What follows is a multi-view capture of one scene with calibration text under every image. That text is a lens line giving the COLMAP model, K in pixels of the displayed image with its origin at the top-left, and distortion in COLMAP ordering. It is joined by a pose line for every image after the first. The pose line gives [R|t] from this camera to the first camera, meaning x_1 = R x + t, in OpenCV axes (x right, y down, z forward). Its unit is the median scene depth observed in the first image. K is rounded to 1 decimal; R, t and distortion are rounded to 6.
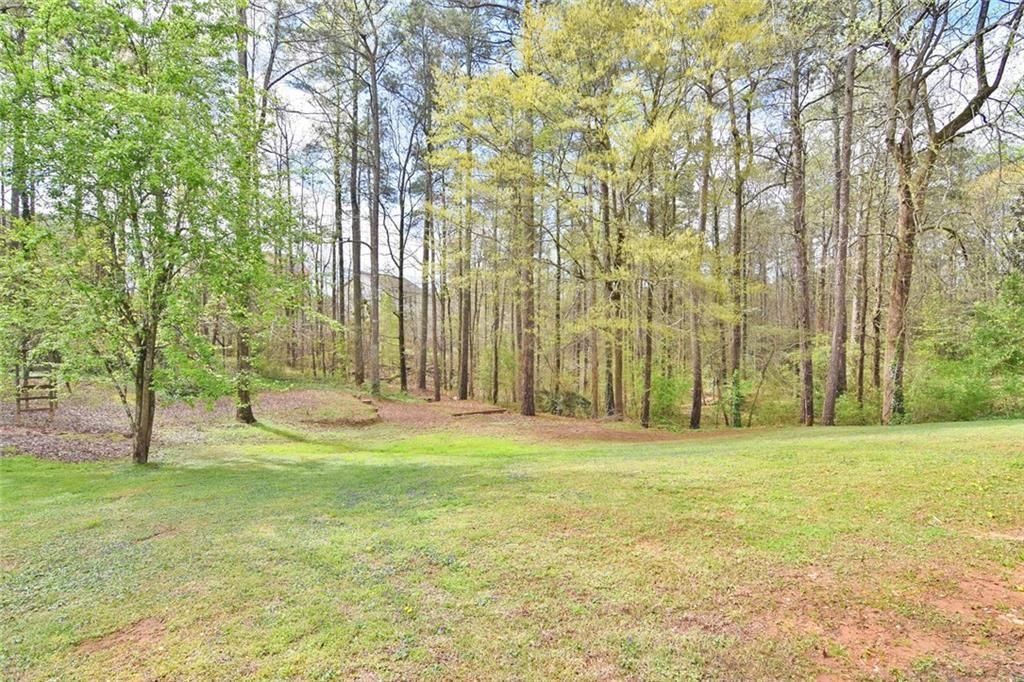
lens RADIAL K [[497.4, 0, 508.2], [0, 497.4, 342.5], [0, 0, 1]] dist [-0.001067, -0.014291]
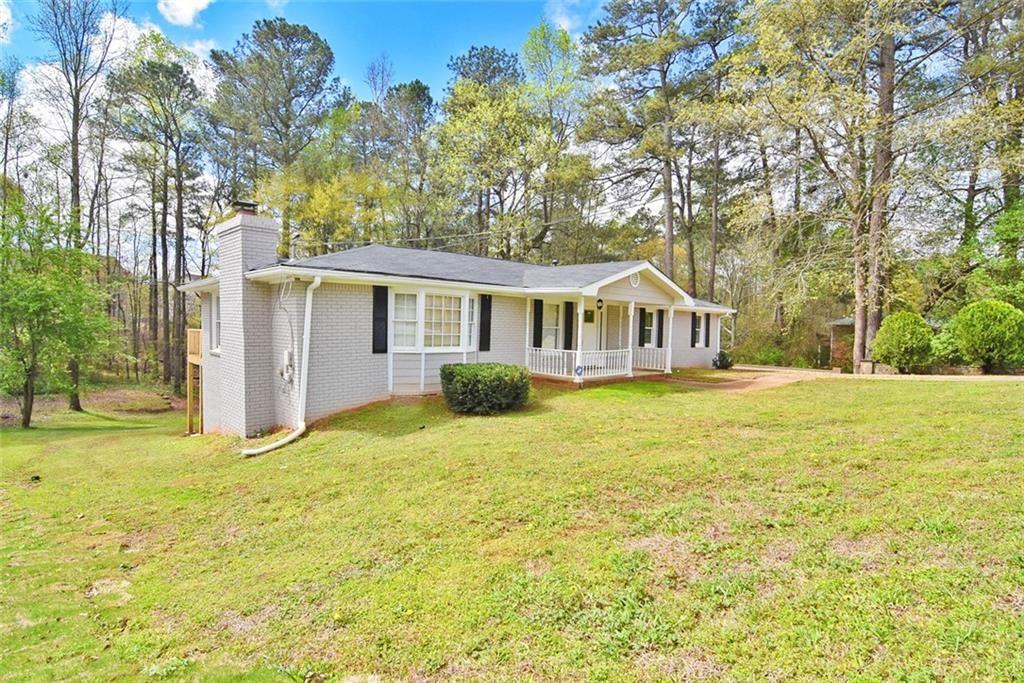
lens RADIAL K [[492.5, 0, 506.4], [0, 492.5, 342.5], [0, 0, 1]] dist [0.000995, -0.012417]
pose [[0.963469, 0.017931, 0.267220, 0.442540], [-0.021151, 0.999734, 0.009174, -0.120002], [-0.266984, -0.014491, 0.963592, -1.009568]]
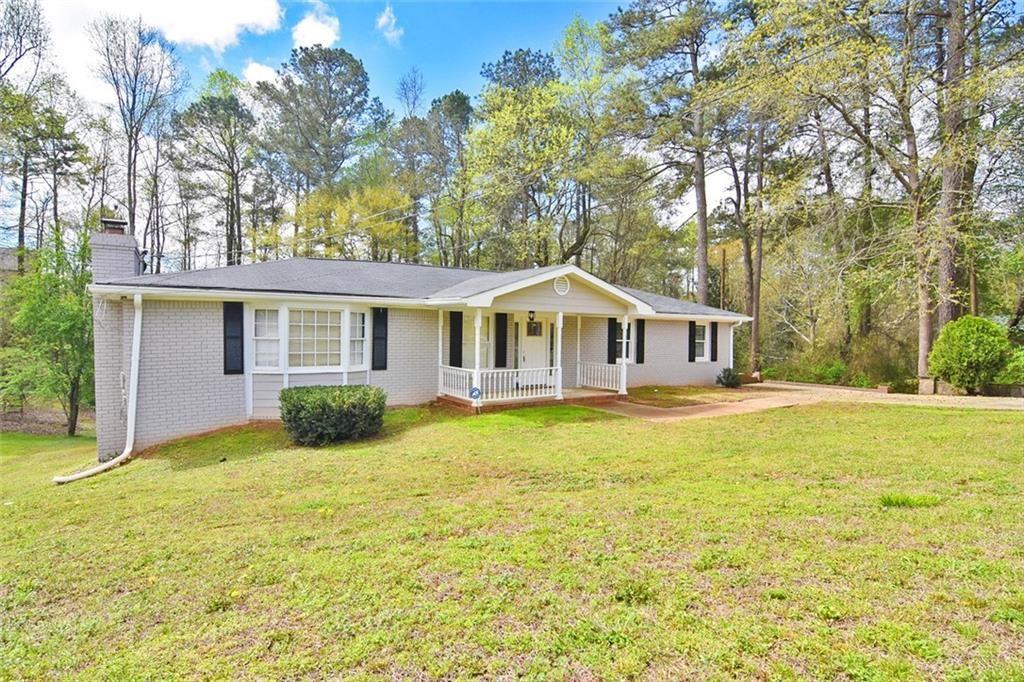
lens RADIAL K [[497.4, 0, 508.2], [0, 497.4, 342.5], [0, 0, 1]] dist [-0.001067, -0.014291]
pose [[0.995360, 0.014641, 0.095096, 0.700769], [-0.014038, 0.999877, -0.007005, -0.133827], [-0.095187, 0.005637, 0.995443, -0.979241]]
